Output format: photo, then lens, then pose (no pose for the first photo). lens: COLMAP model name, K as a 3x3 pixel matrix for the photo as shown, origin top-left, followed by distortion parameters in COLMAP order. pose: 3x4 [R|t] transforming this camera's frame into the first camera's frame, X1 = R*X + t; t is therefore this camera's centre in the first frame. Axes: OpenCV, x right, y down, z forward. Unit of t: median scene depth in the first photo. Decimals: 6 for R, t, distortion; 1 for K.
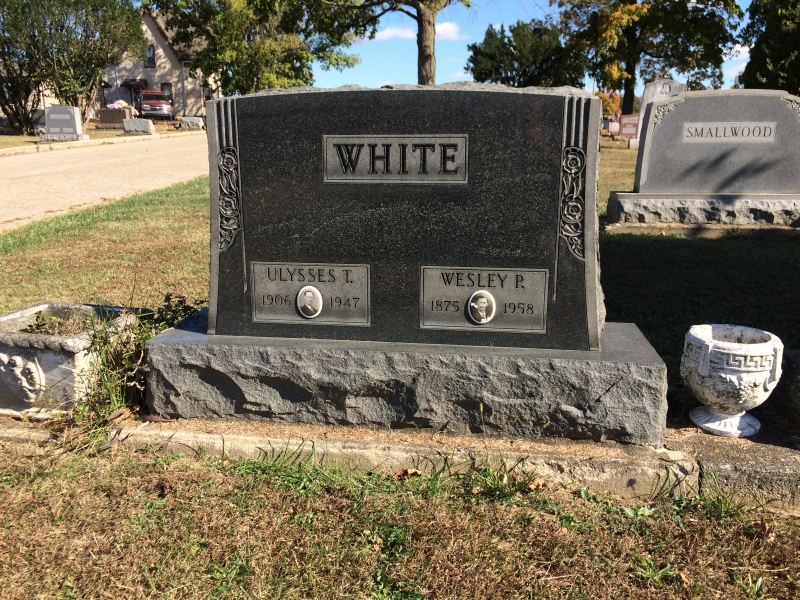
lens RADIAL K [[669.4, 0, 394.2], [0, 669.4, 300.0], [0, 0, 1]] dist [0.051664, -0.085151]
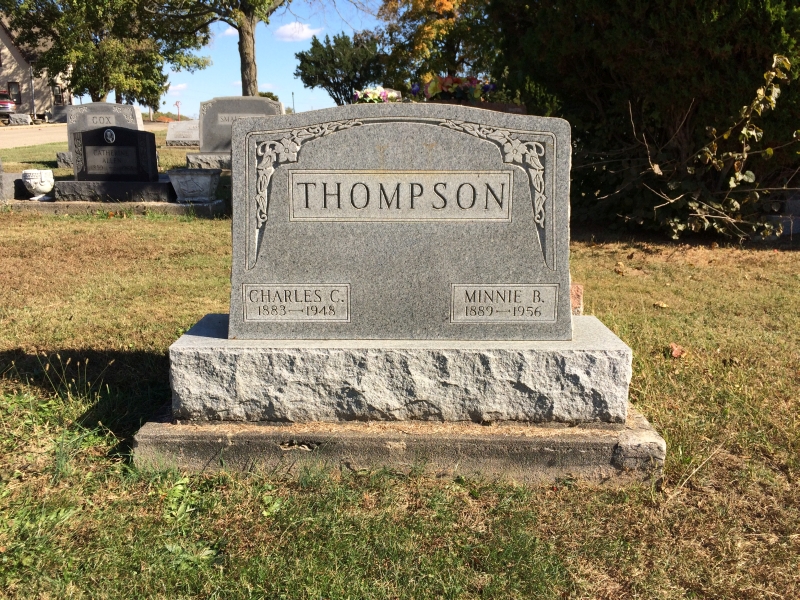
lens RADIAL K [[669.4, 0, 403.6], [0, 669.4, 304.1], [0, 0, 1]] dist [0.051664, -0.085151]
pose [[0.985632, -0.036740, 0.164861, 0.084573], [0.036397, 0.999324, 0.005098, 0.037450], [-0.164937, 0.000976, 0.986304, -0.126395]]
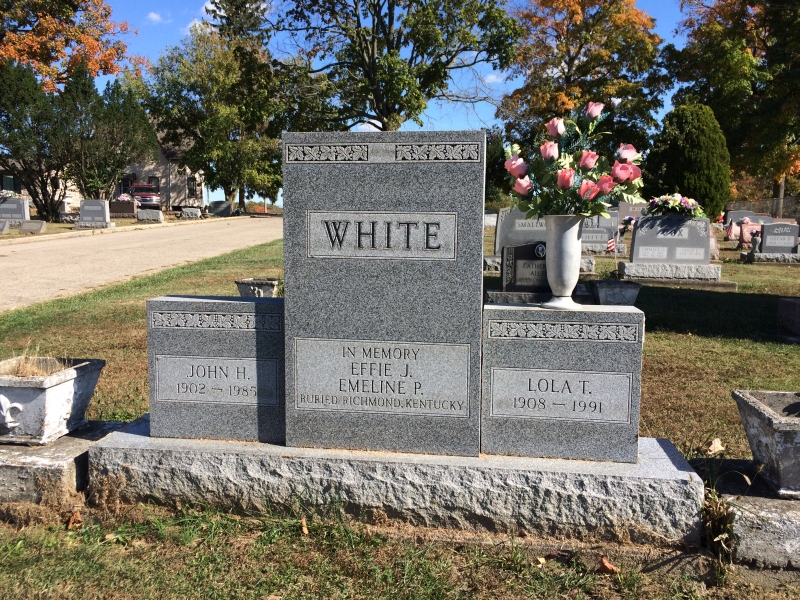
lens RADIAL K [[669.4, 0, 404.7], [0, 669.4, 298.6], [0, 0, 1]] dist [0.051664, -0.085151]
pose [[0.997990, 0.000630, 0.063366, -0.001426], [0.007658, 0.991423, -0.130470, 0.029314], [-0.062905, 0.130693, 0.989425, -0.119076]]
